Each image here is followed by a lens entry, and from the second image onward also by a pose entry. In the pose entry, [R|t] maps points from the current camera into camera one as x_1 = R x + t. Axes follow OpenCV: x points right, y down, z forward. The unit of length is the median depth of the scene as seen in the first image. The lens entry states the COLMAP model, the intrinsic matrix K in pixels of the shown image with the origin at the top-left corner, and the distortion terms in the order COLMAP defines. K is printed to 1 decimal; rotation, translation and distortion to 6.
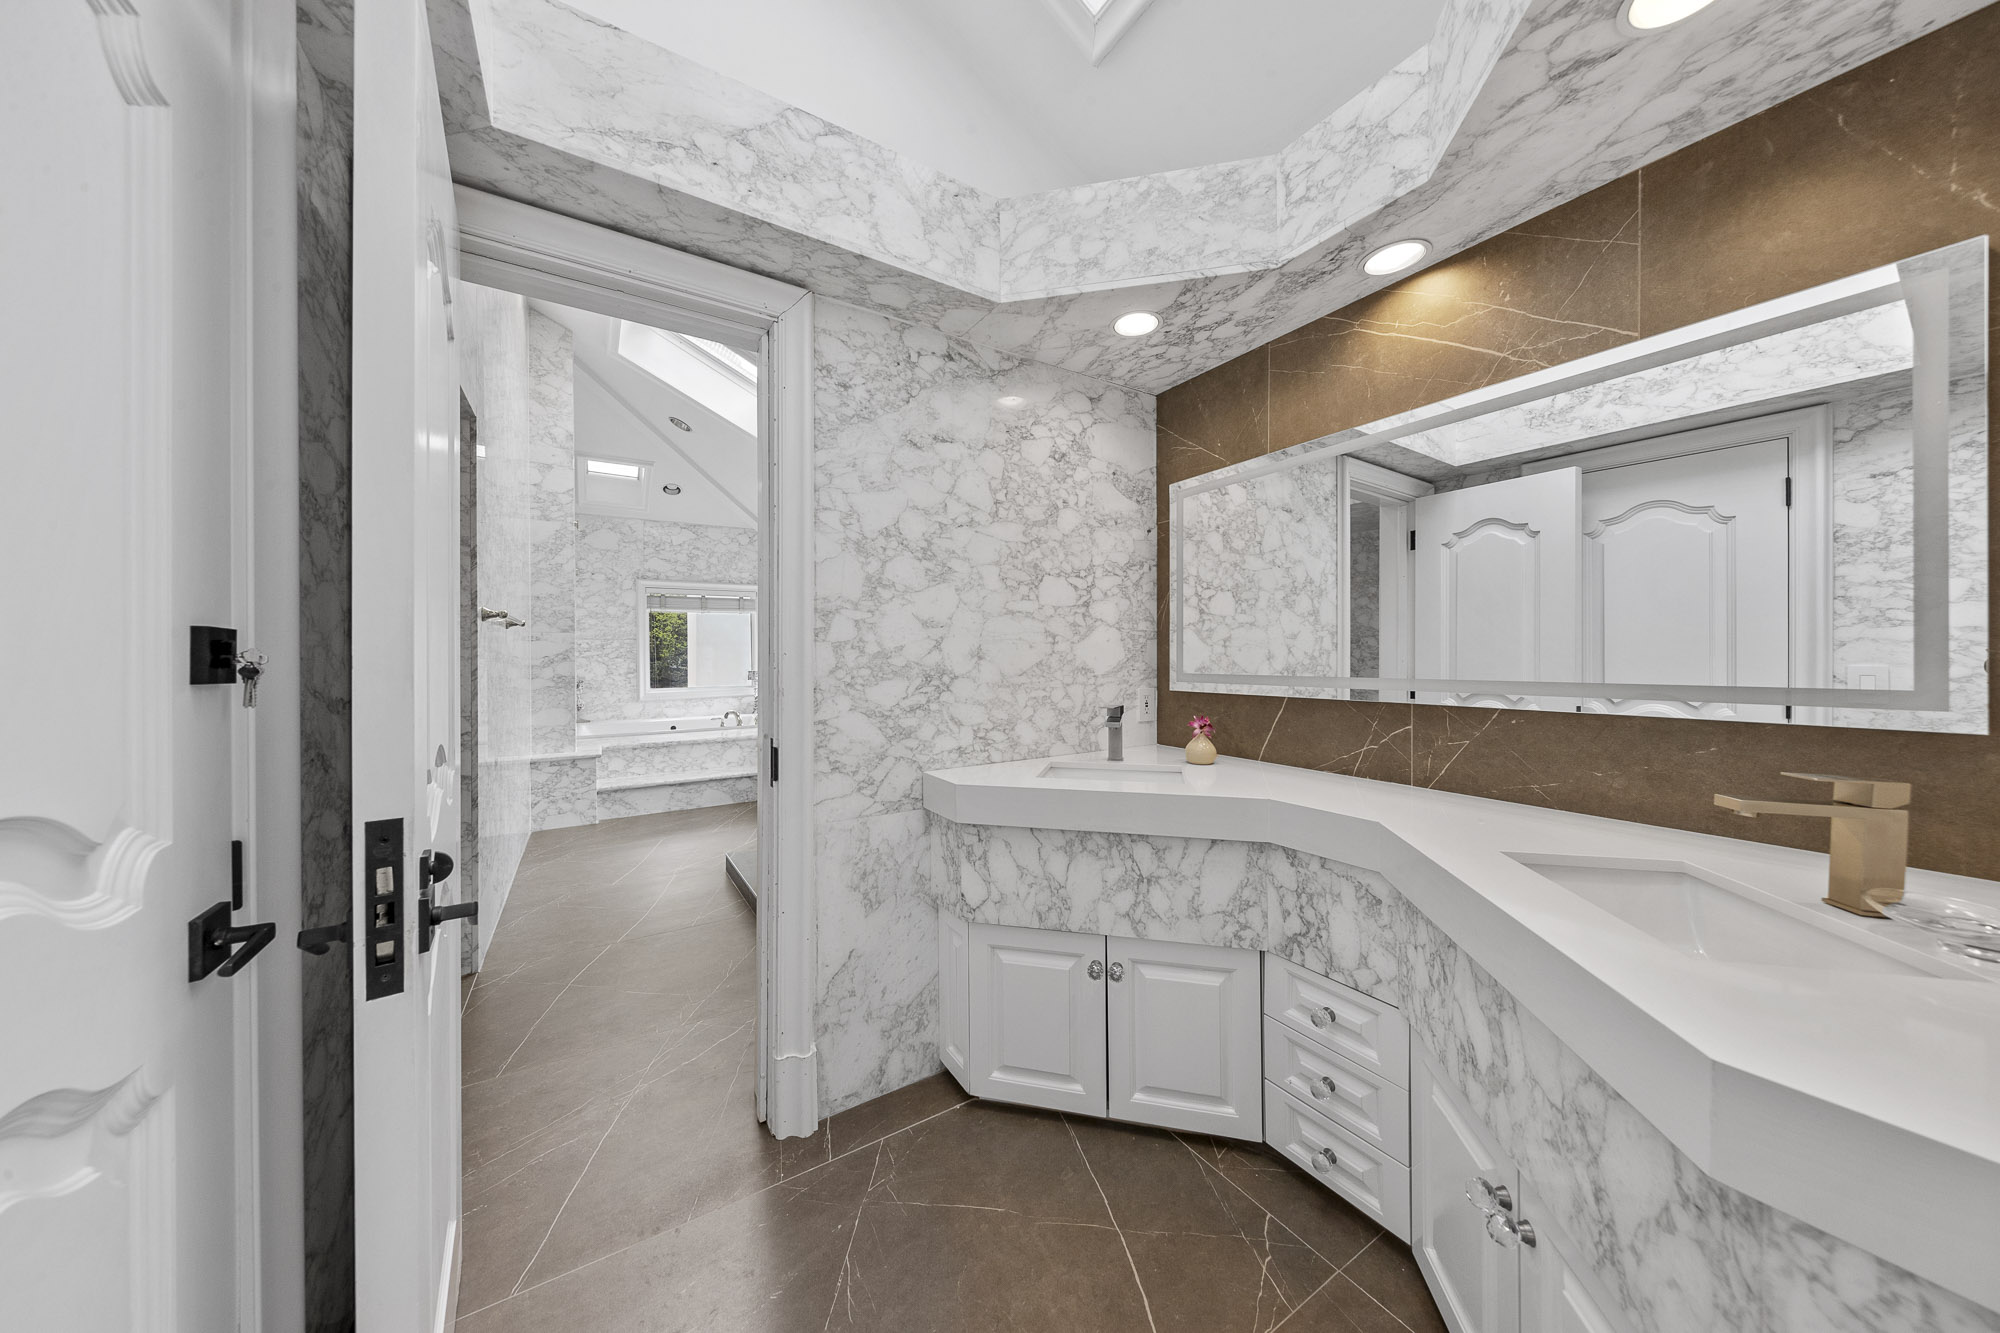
lens RADIAL K [[638.8, 0, 996.7], [0, 638.8, 662.0], [0, 0, 1]] dist [0.000225, 0.000005]
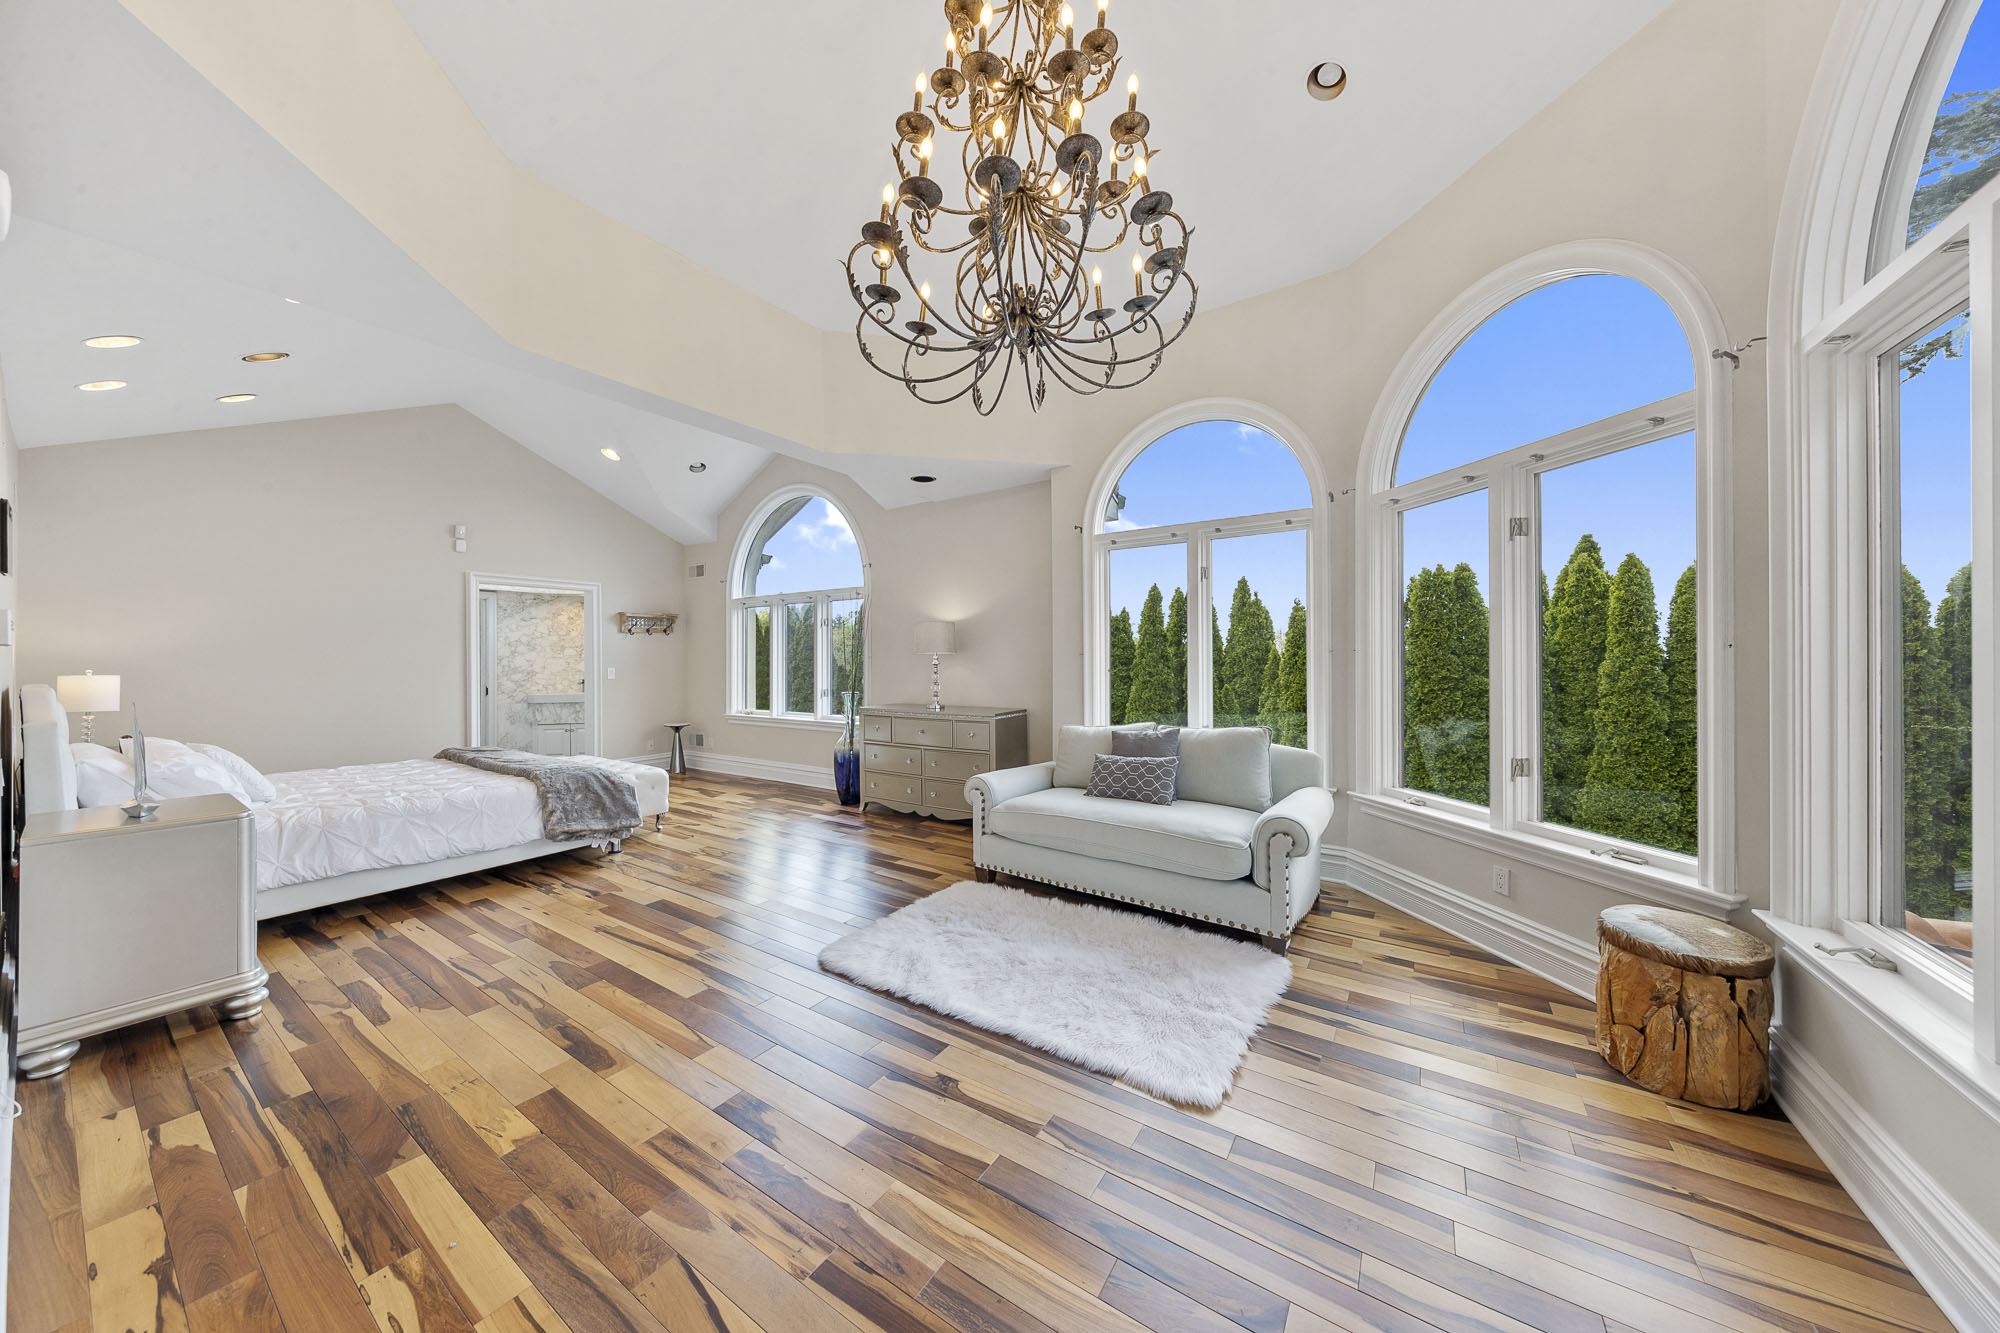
lens RADIAL K [[638.8, 0, 1002.7], [0, 638.8, 663.6], [0, 0, 1]] dist [0.000225, 0.000005]
pose [[0.910676, -0.001236, 0.413120, 1.061102], [0.001605, 0.999999, -0.000546, -0.033861], [-0.413118, 0.001160, 0.910677, -4.410888]]
